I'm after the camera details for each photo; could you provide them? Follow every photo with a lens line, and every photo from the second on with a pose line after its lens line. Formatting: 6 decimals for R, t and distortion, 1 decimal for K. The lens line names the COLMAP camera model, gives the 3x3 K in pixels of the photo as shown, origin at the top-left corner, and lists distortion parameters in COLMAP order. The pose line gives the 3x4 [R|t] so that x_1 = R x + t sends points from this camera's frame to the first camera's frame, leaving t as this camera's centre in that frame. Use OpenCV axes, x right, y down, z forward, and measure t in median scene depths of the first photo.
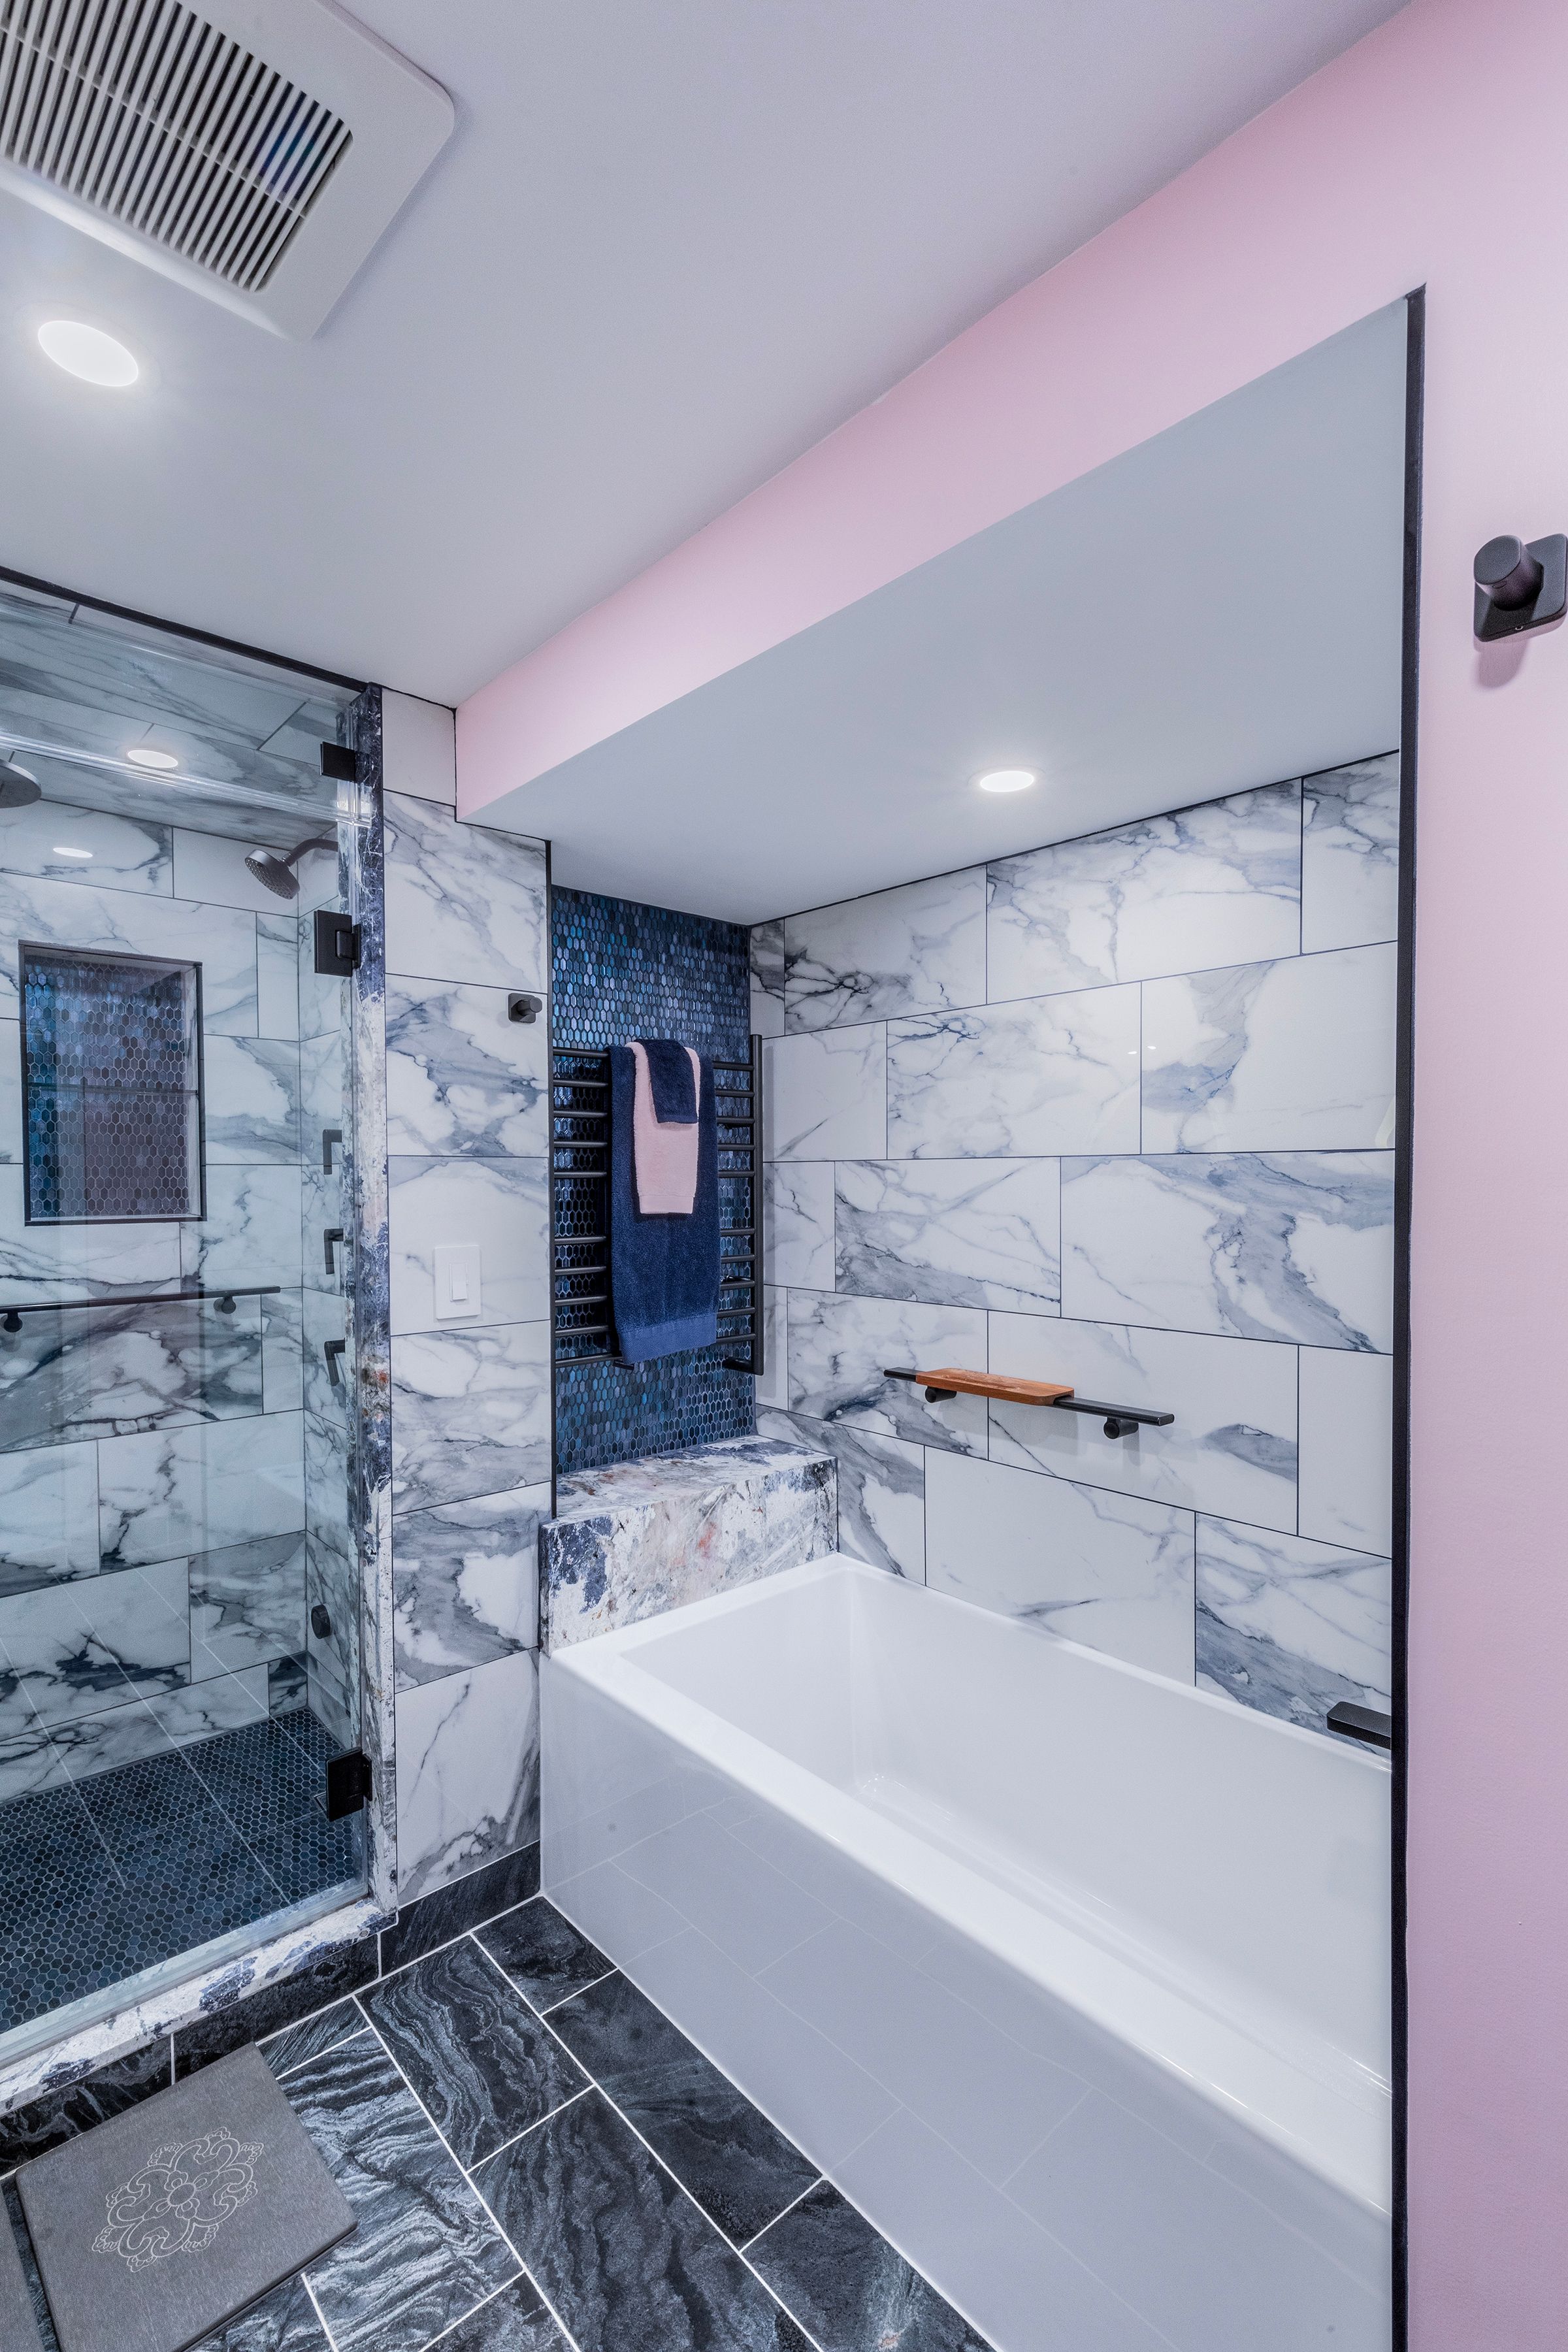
lens RADIAL K [[1058.8, 0, 795.4], [0, 1058.8, 1192.1], [0, 0, 1]] dist [0.013989, -0.002086]
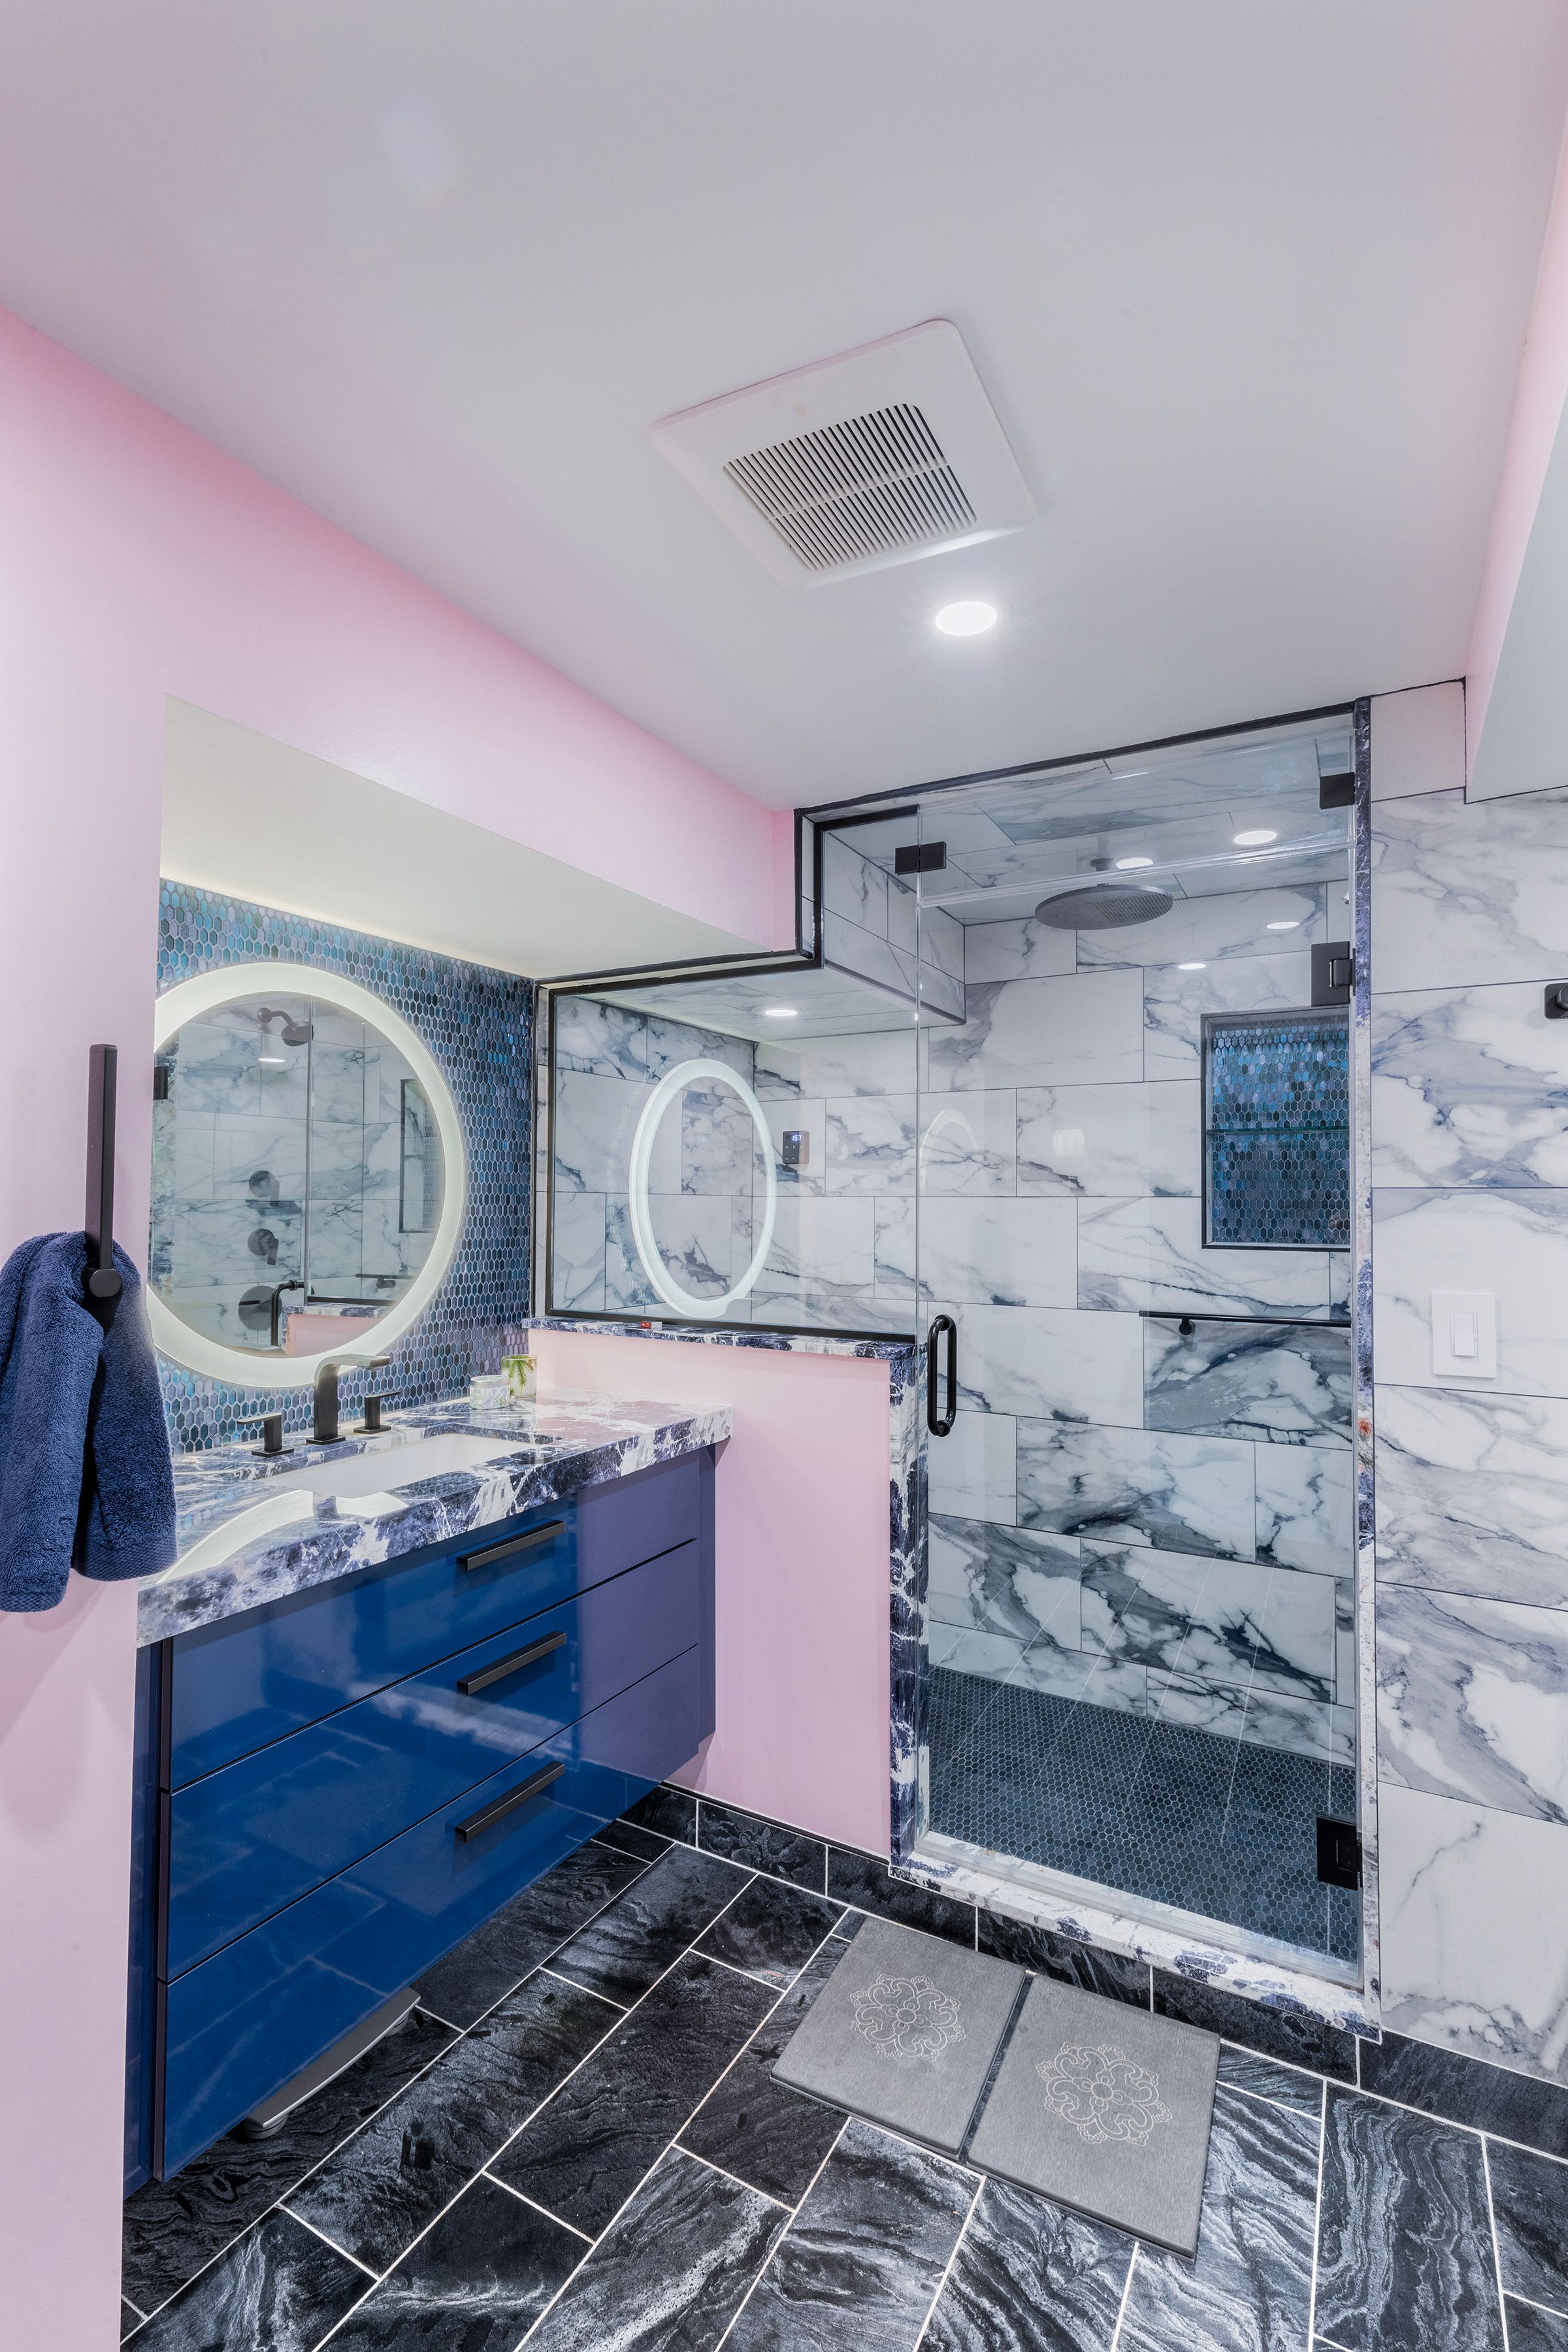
lens RADIAL K [[1058.8, 0, 801.6], [0, 1058.8, 1169.0], [0, 0, 1]] dist [0.013989, -0.002086]
pose [[0.330583, -0.026990, -0.943391, 0.318520], [-0.021344, 0.999122, -0.036064, -0.006532], [0.943535, 0.032057, 0.329717, 0.208472]]
